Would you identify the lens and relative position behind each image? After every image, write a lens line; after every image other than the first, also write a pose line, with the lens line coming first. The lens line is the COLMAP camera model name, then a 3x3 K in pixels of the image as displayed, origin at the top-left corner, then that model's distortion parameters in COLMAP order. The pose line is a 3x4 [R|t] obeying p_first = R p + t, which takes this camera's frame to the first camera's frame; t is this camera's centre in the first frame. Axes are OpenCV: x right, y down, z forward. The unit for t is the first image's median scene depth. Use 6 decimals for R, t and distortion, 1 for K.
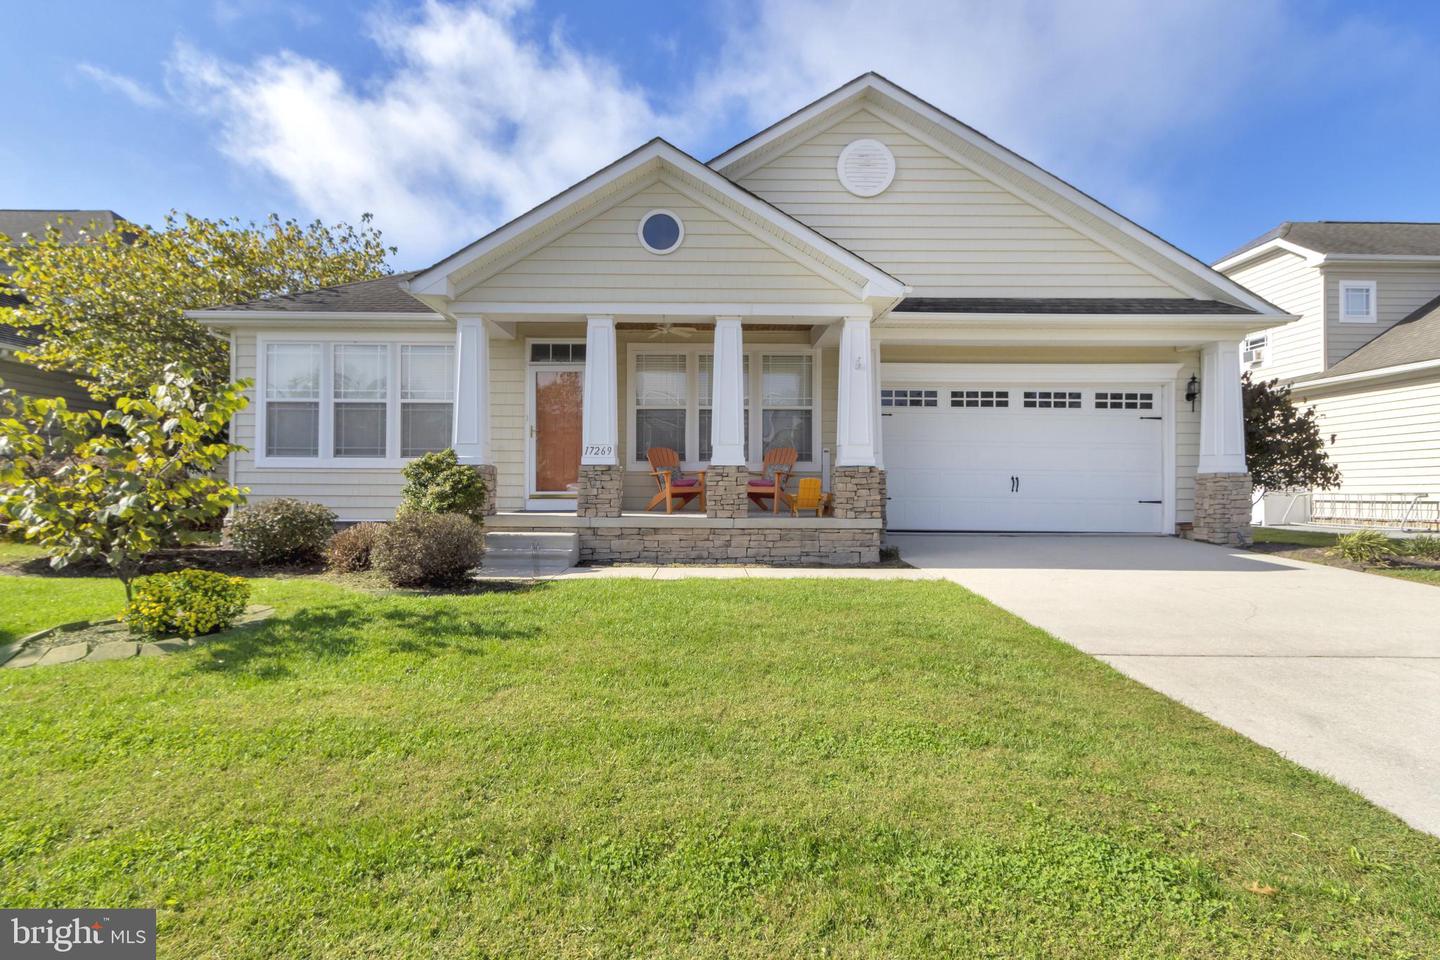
lens RADIAL K [[726.4, 0, 722.3], [0, 726.4, 483.0], [0, 0, 1]] dist [0.002185, -0.001536]
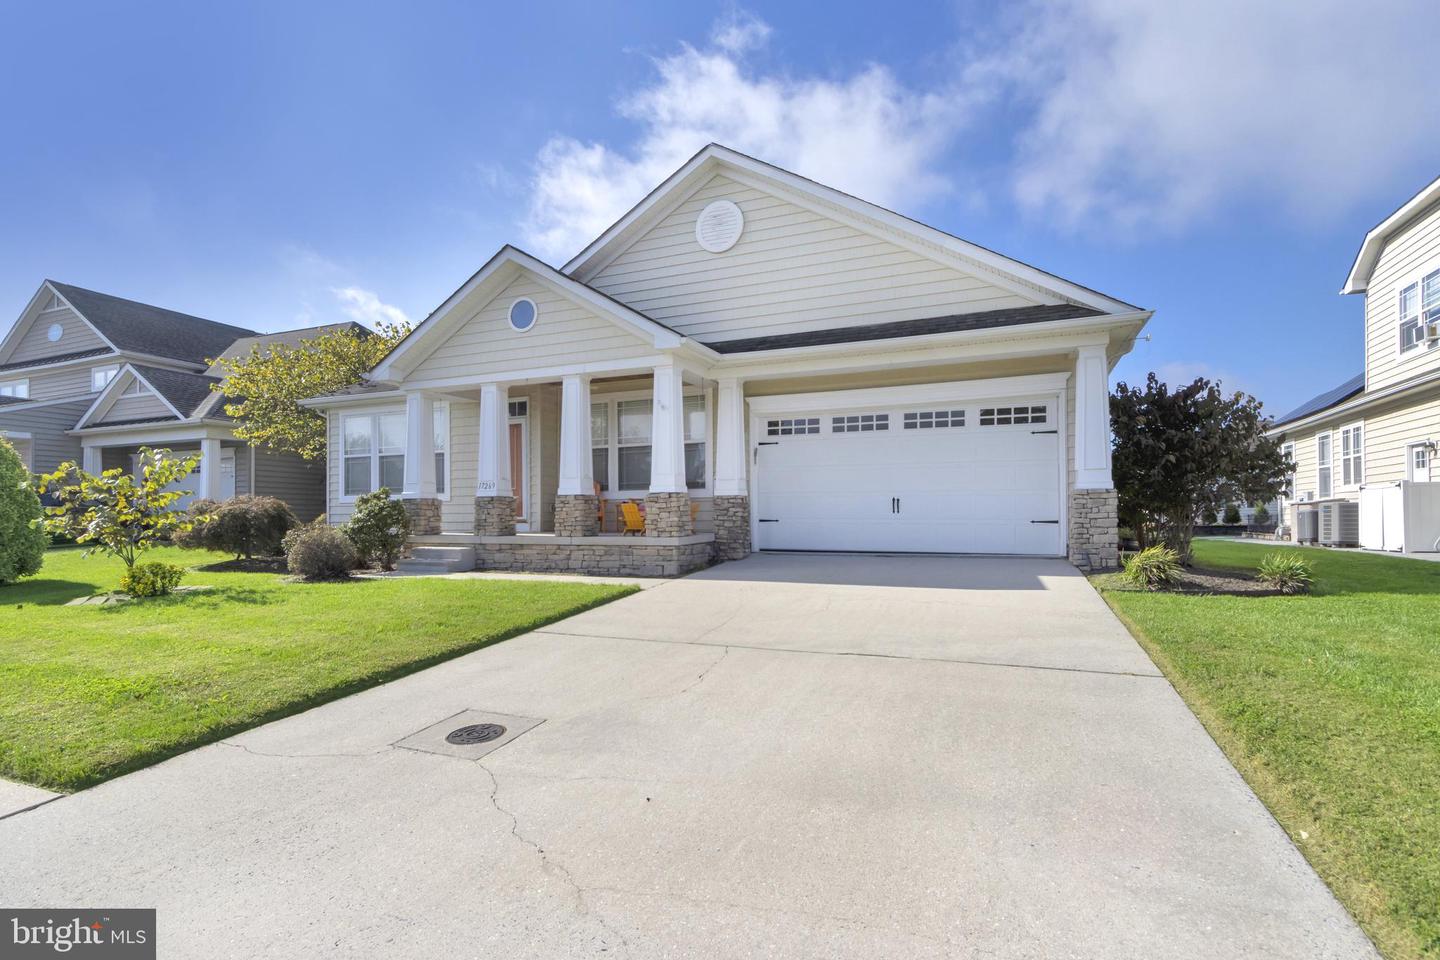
lens RADIAL K [[726.4, 0, 695.7], [0, 726.4, 511.9], [0, 0, 1]] dist [0.002185, -0.001536]
pose [[0.910154, -0.013891, -0.414037, 0.666086], [0.013667, 0.999900, -0.003501, 0.011993], [0.414044, -0.002472, 0.910253, -0.042356]]
